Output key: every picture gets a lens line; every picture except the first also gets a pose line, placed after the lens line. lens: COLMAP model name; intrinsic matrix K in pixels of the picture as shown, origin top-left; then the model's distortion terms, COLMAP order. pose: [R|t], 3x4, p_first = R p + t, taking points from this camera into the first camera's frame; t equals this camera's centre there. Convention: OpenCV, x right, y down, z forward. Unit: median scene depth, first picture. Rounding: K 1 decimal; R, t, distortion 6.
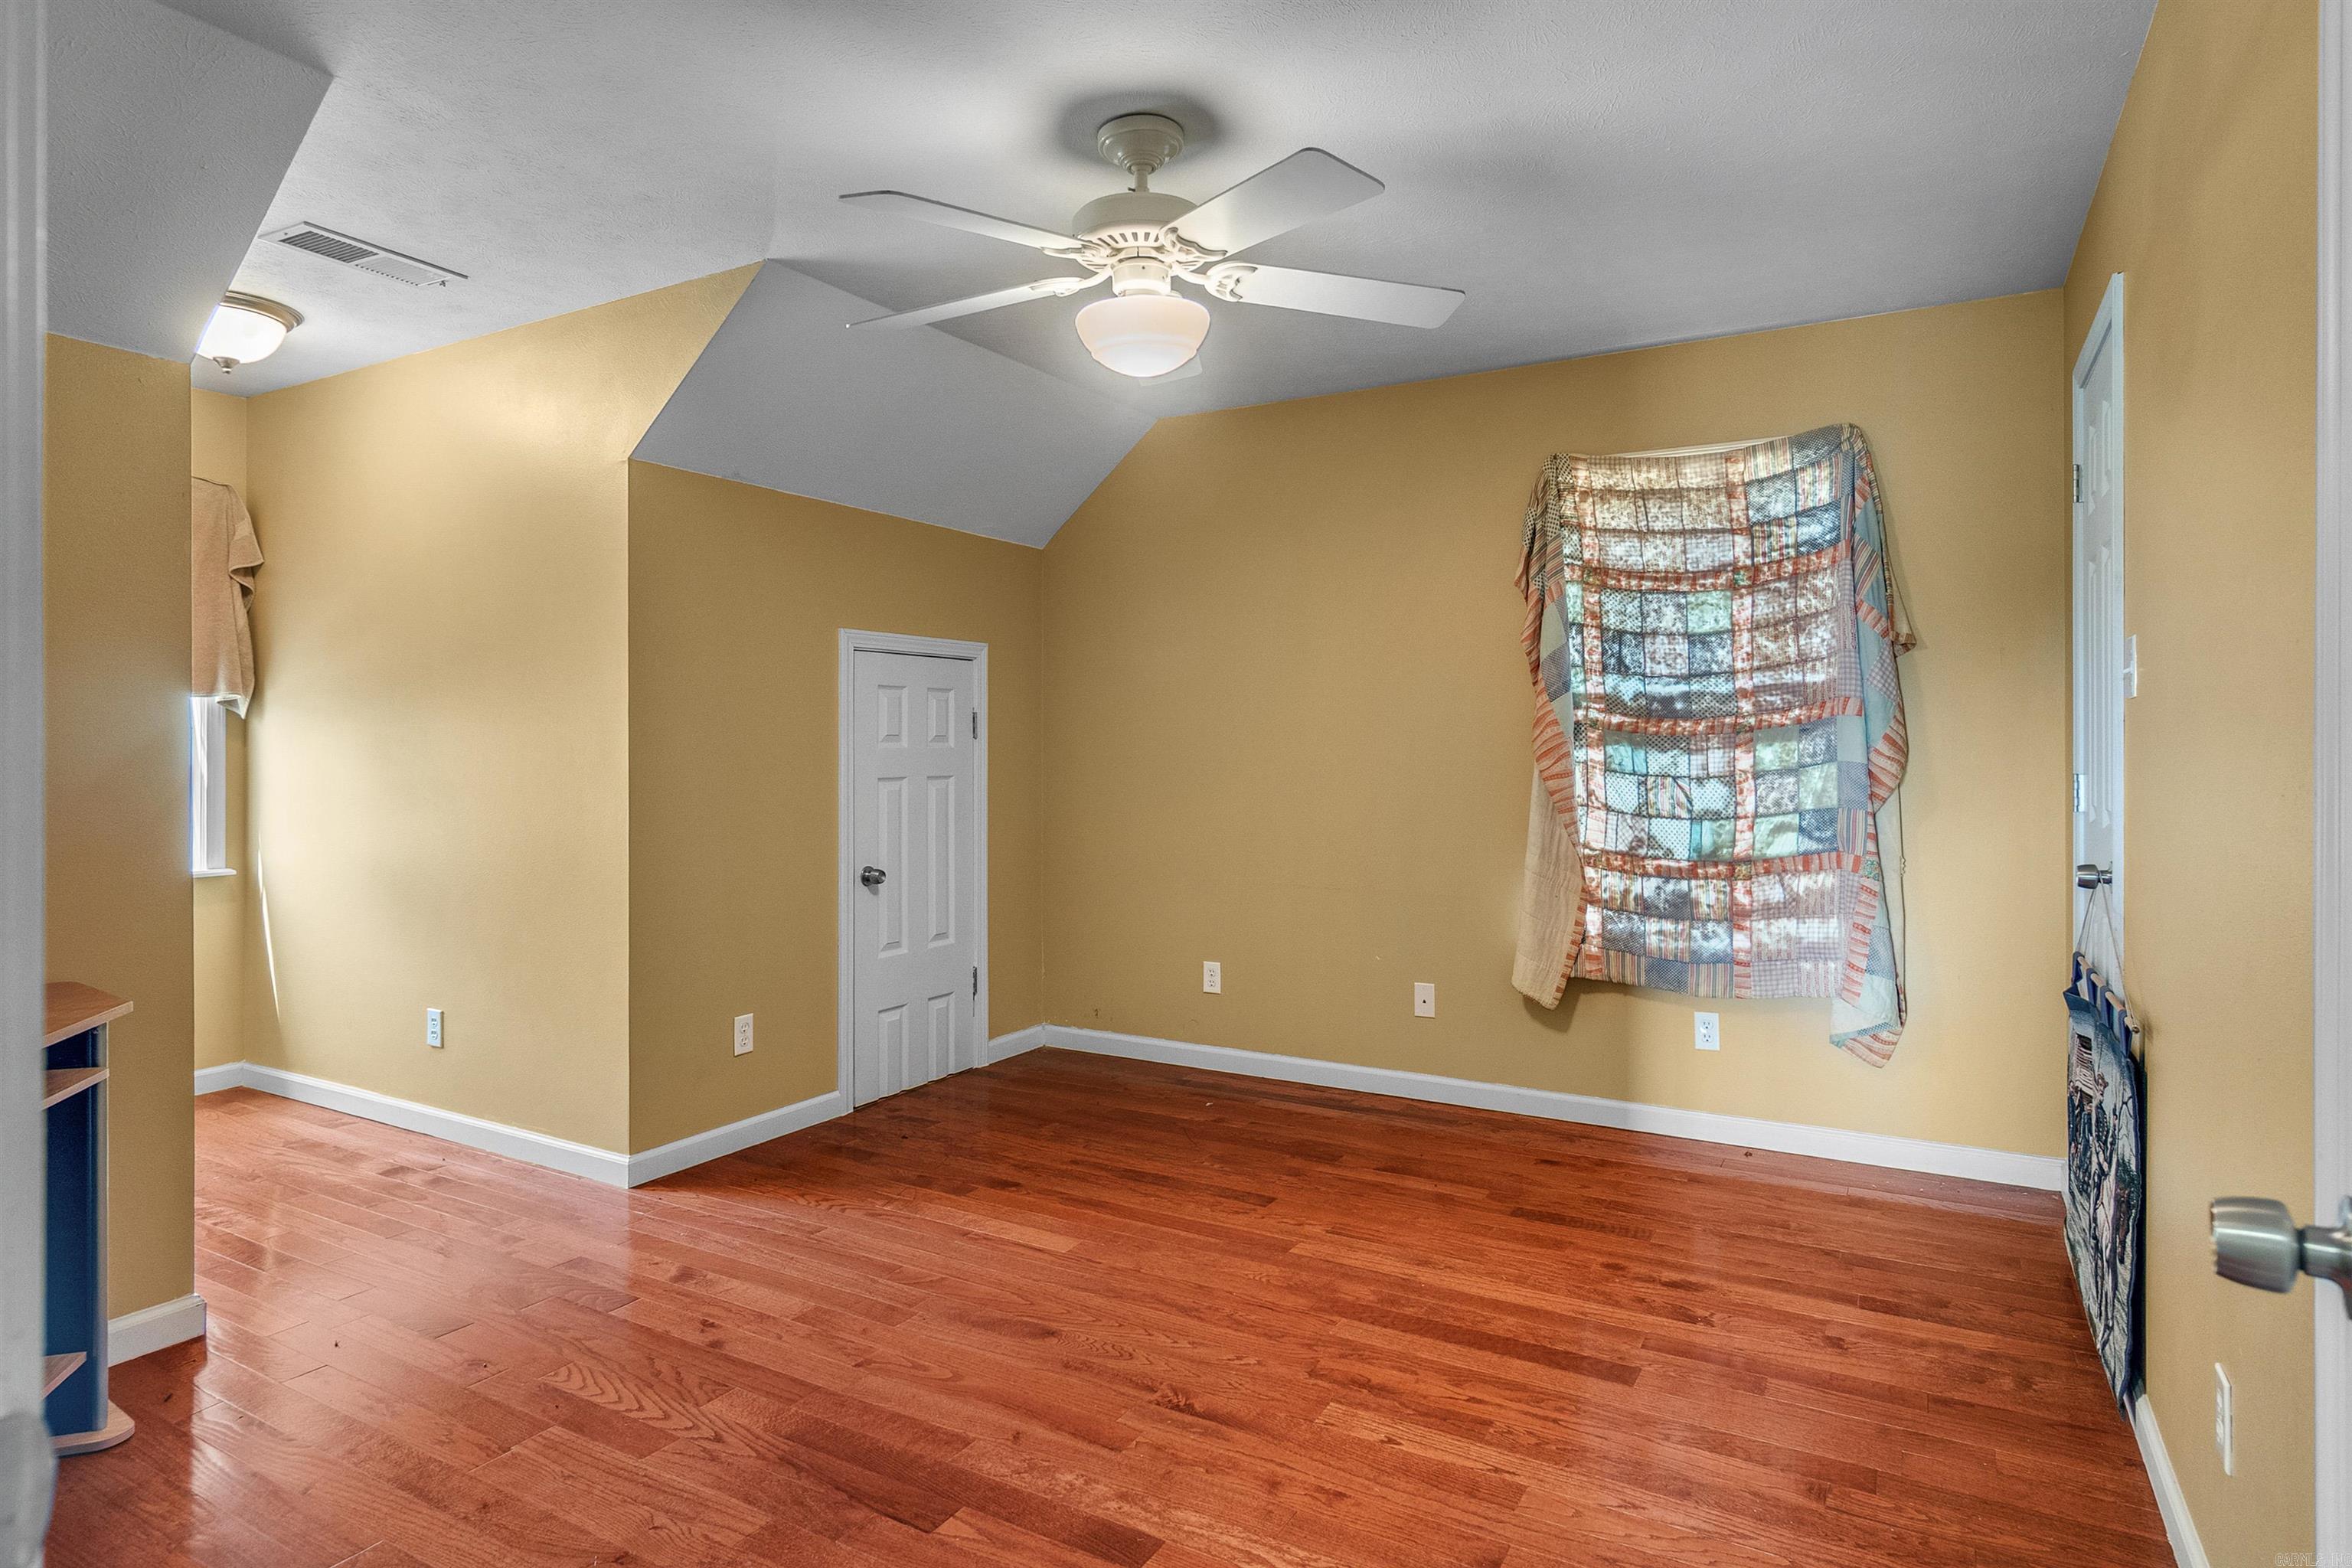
lens RADIAL K [[1271.6, 0, 1191.7], [0, 1271.6, 747.8], [0, 0, 1]] dist [-0.027634, 0.005894]
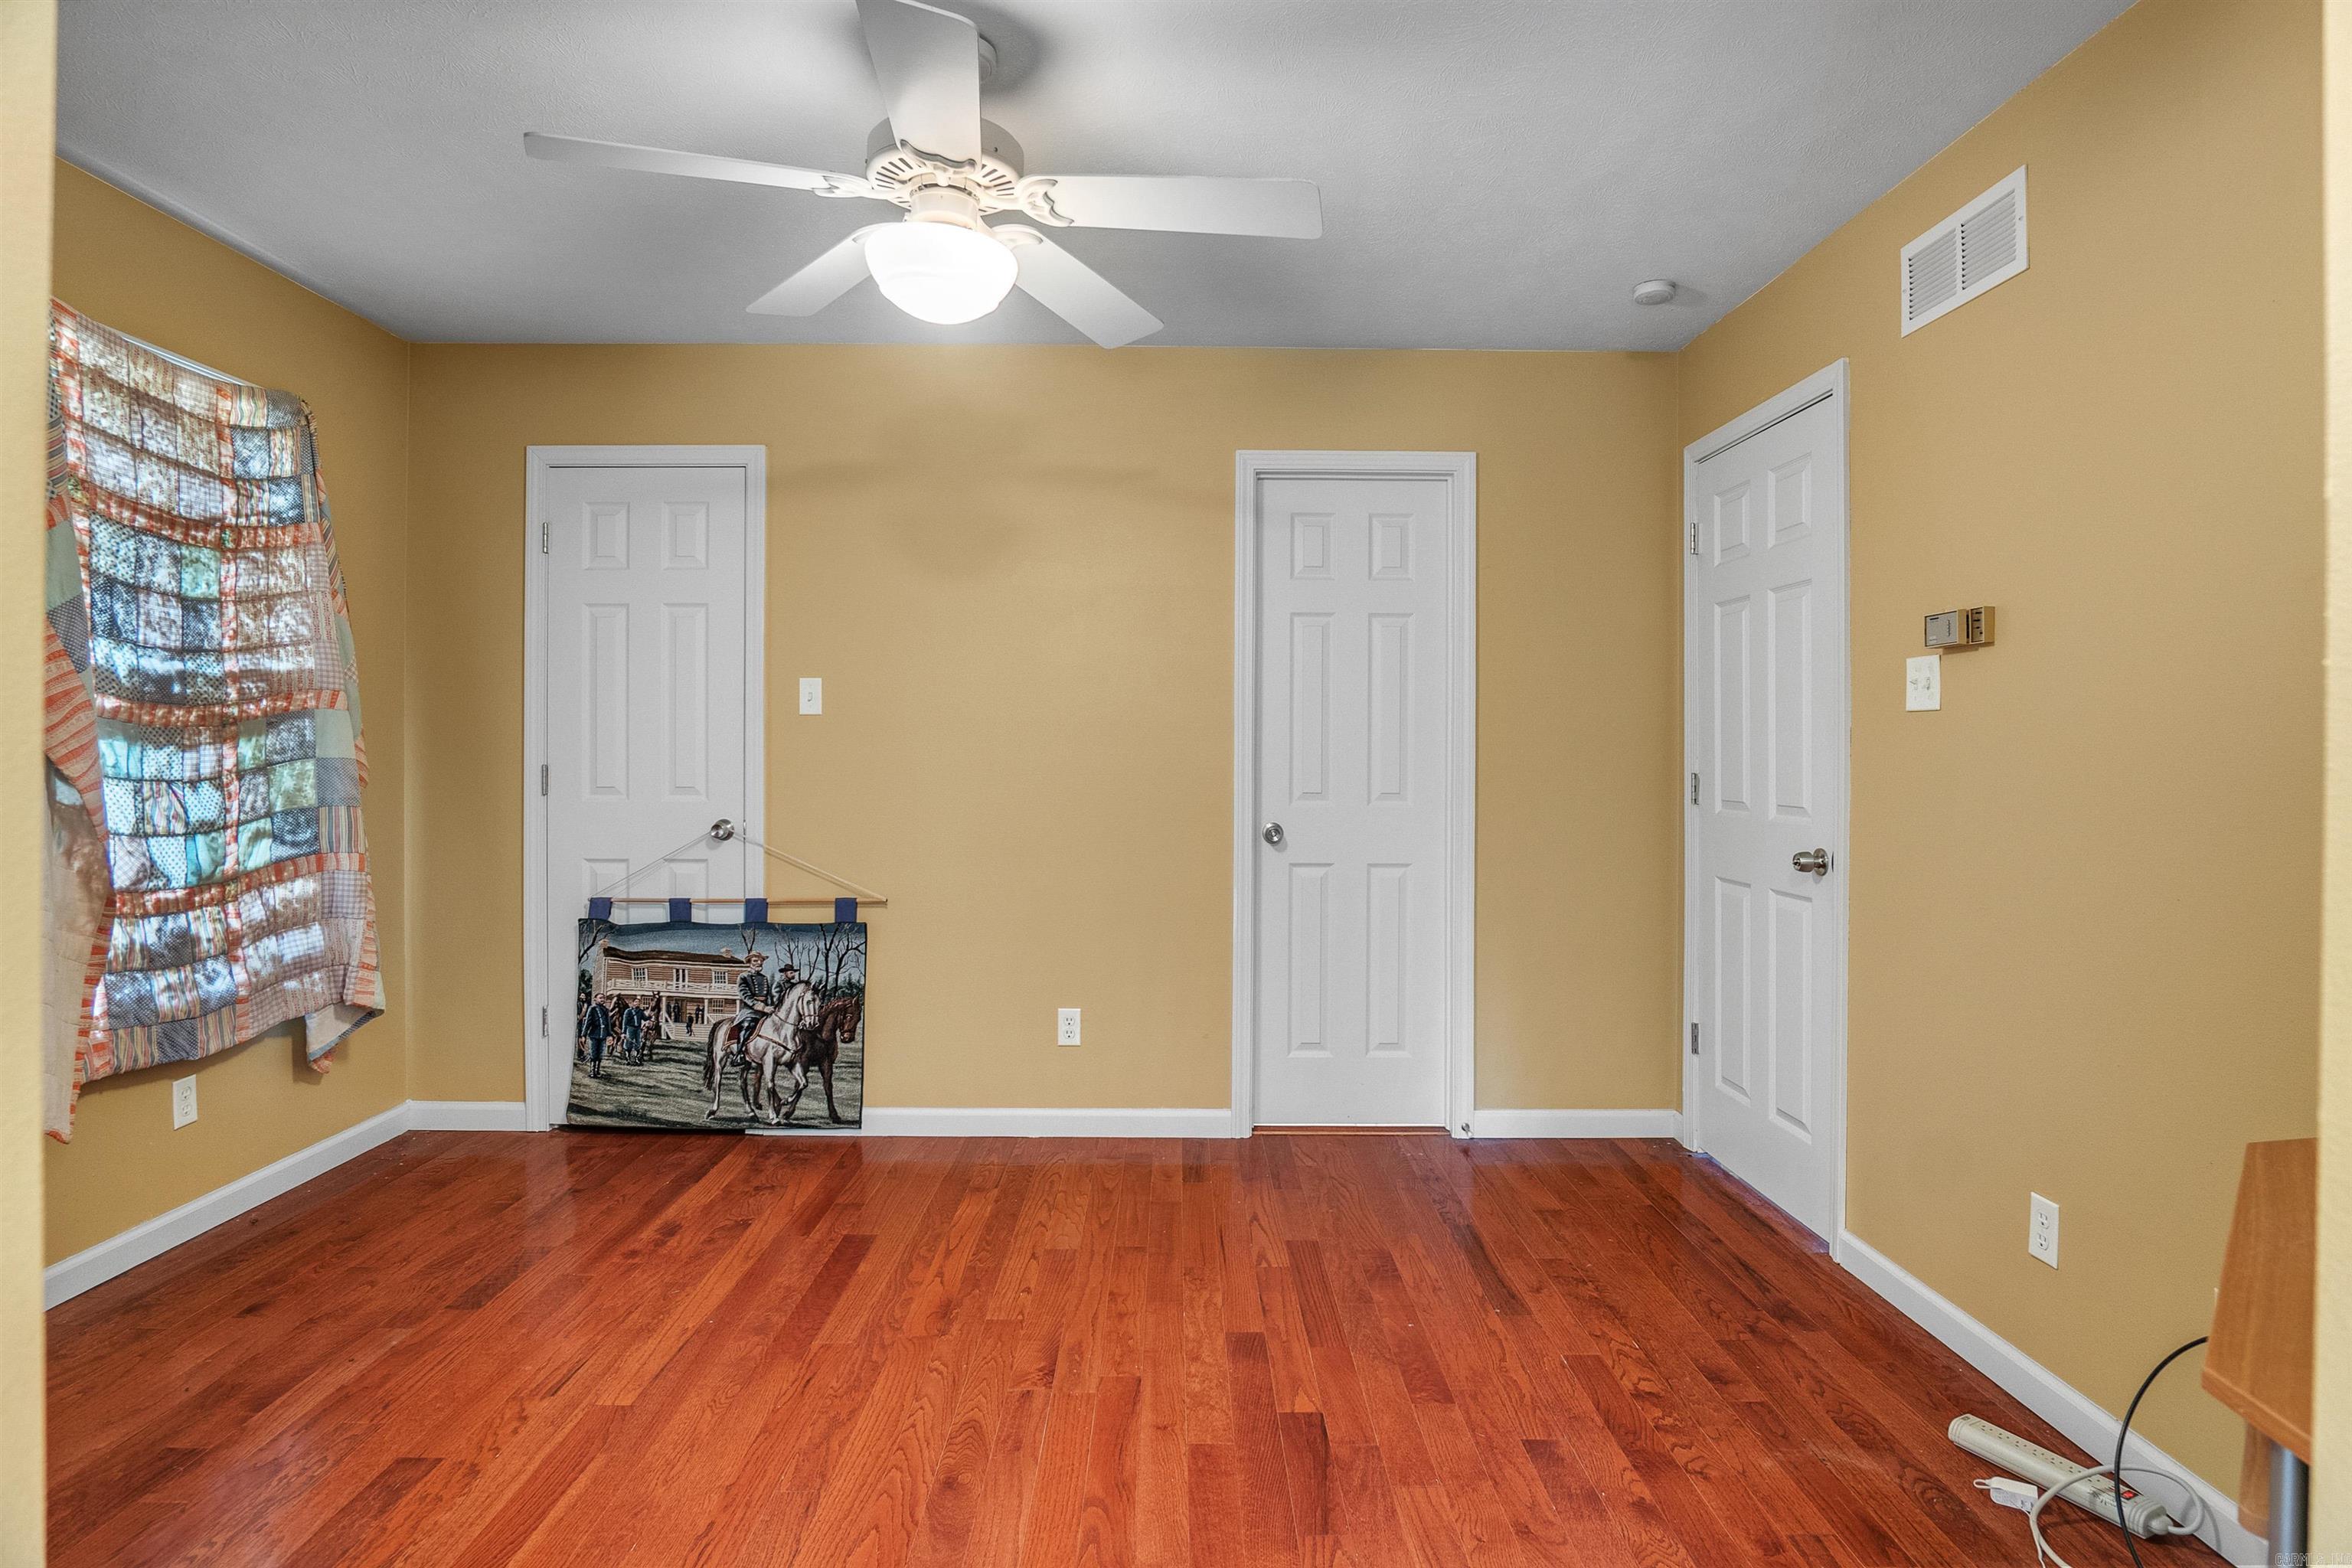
lens RADIAL K [[1271.6, 0, 1191.7], [0, 1271.6, 747.8], [0, 0, 1]] dist [-0.027634, 0.005894]
pose [[-0.502841, -0.003822, 0.864370, -0.589827], [-0.002983, 0.999992, 0.002686, -0.001035], [-0.864374, -0.001228, -0.502848, 0.859284]]
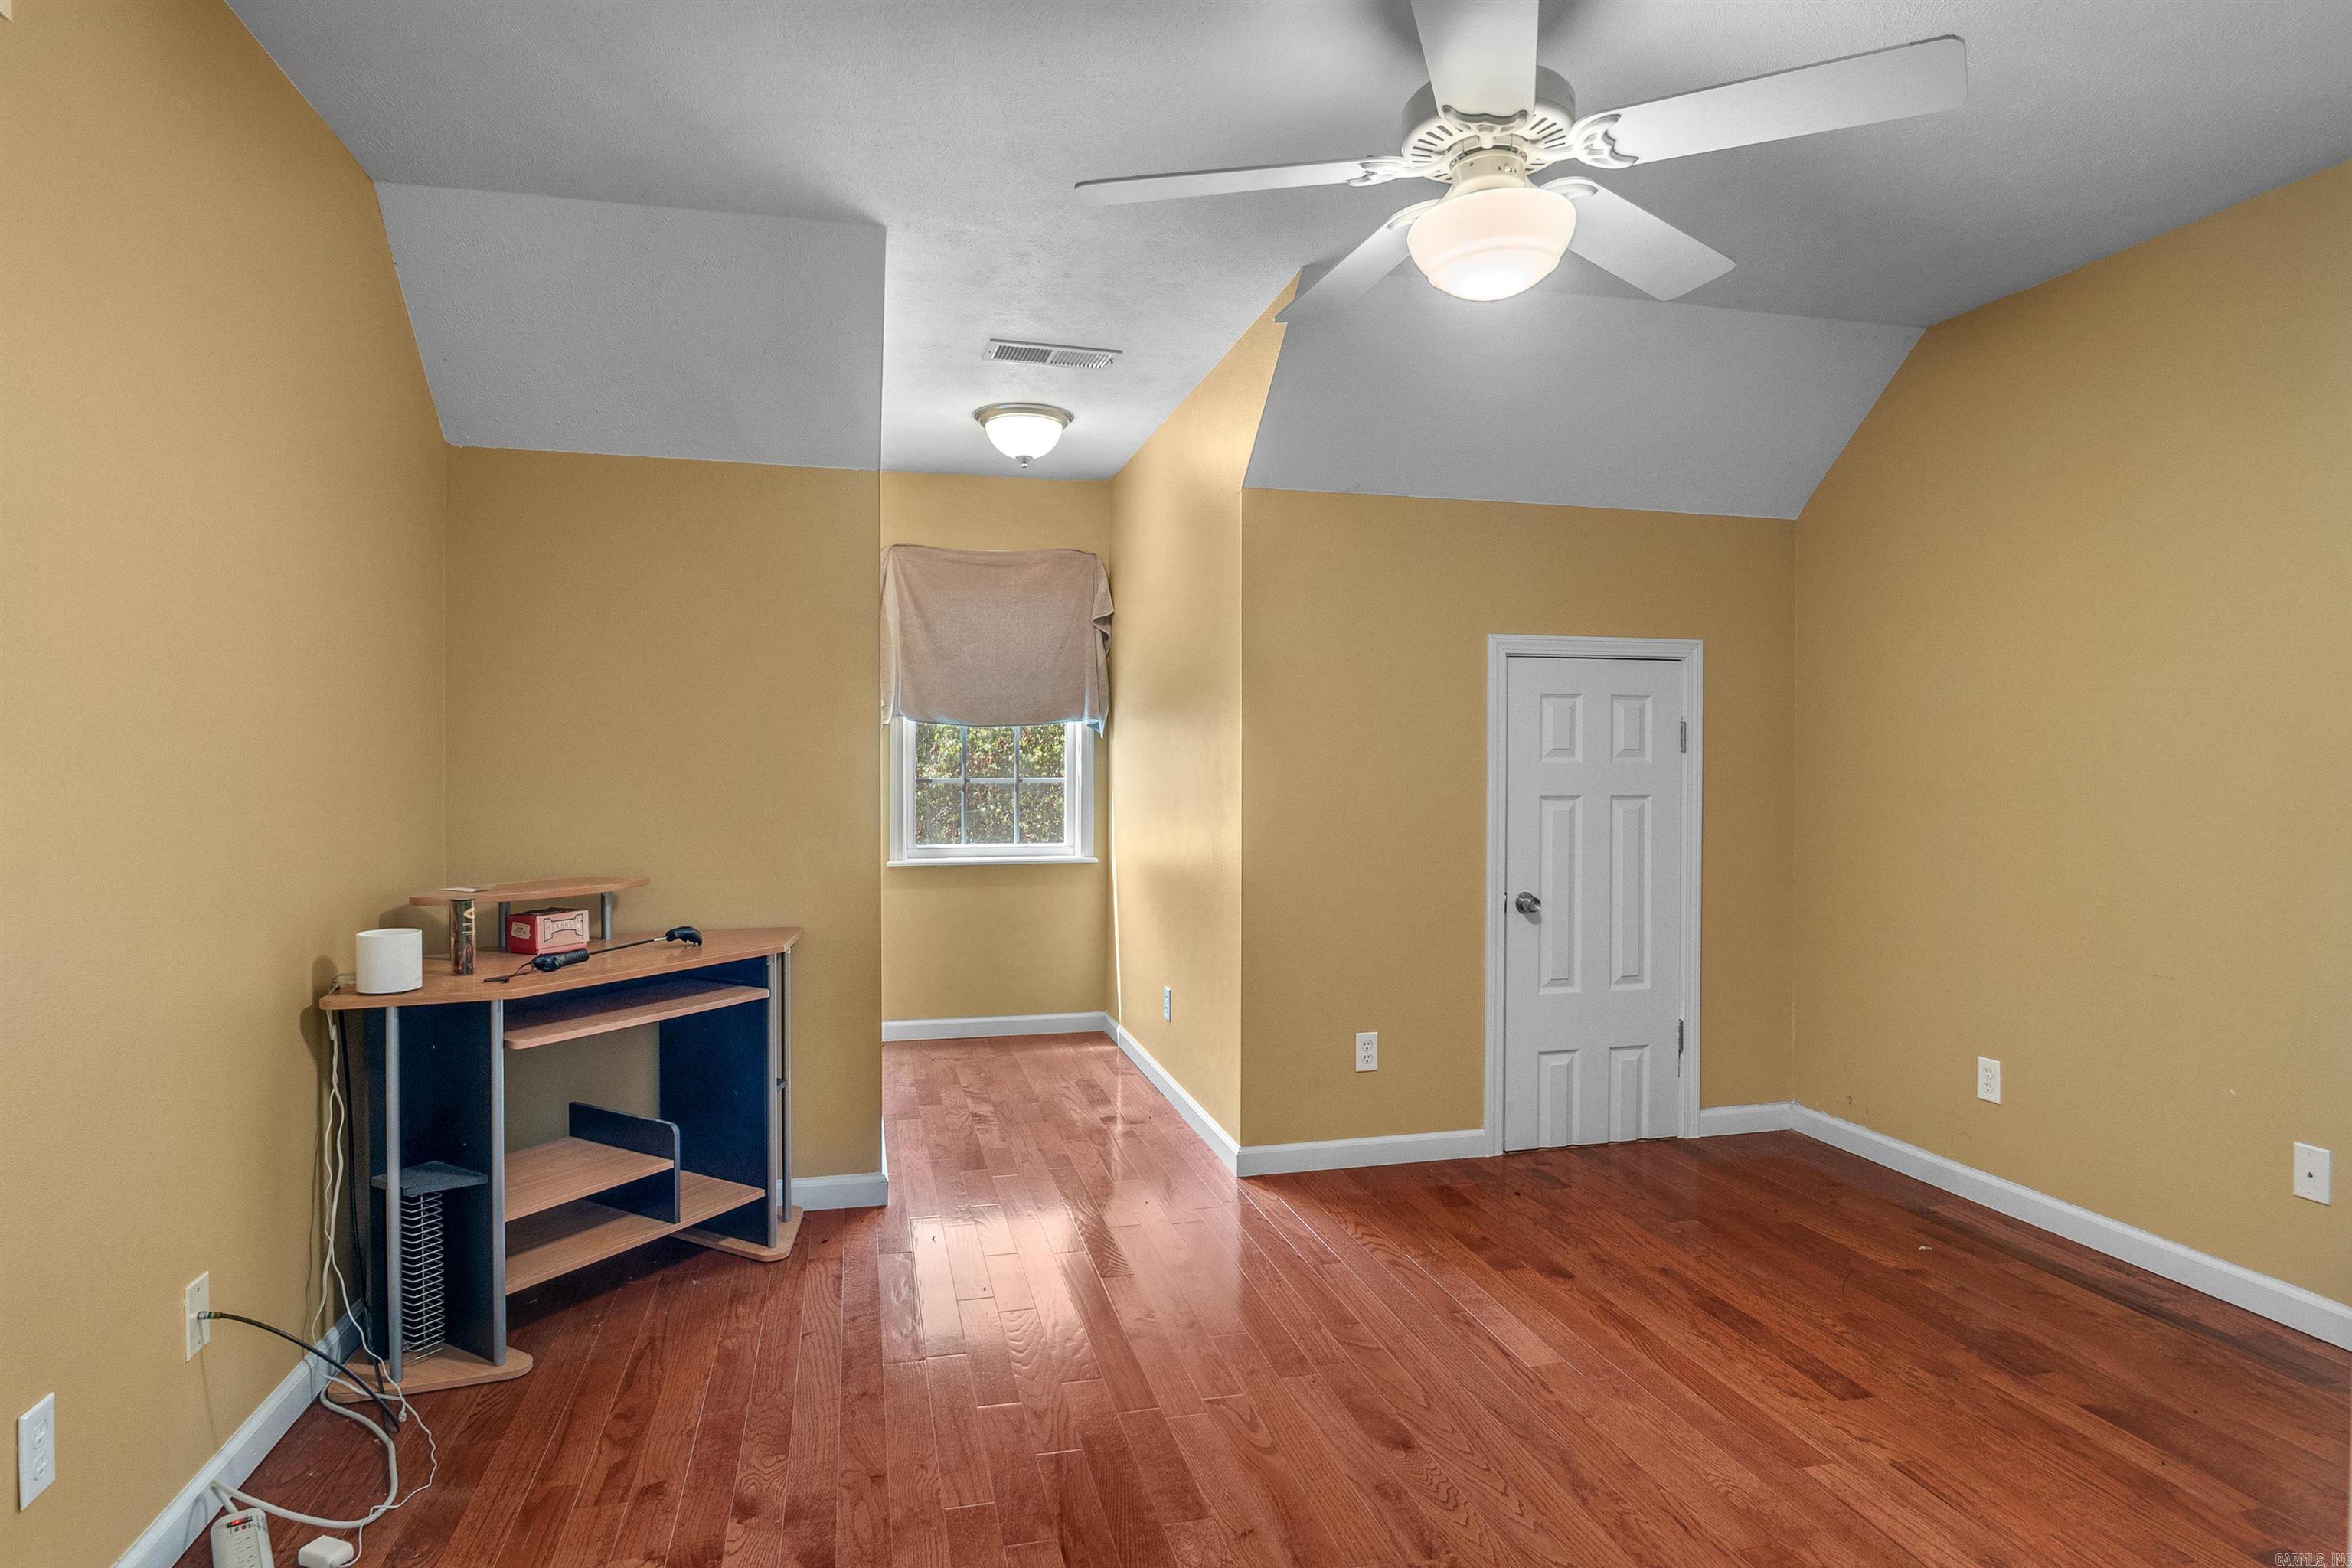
lens RADIAL K [[1296.3, 0, 1174.1], [0, 1296.3, 766.4], [0, 0, 1]] dist [-0.029274, 0.001865]
pose [[0.689143, 0.004057, -0.724614, 0.277517], [-0.002286, 0.999992, 0.003425, 0.000047], [0.724621, -0.000704, 0.689147, 0.194375]]
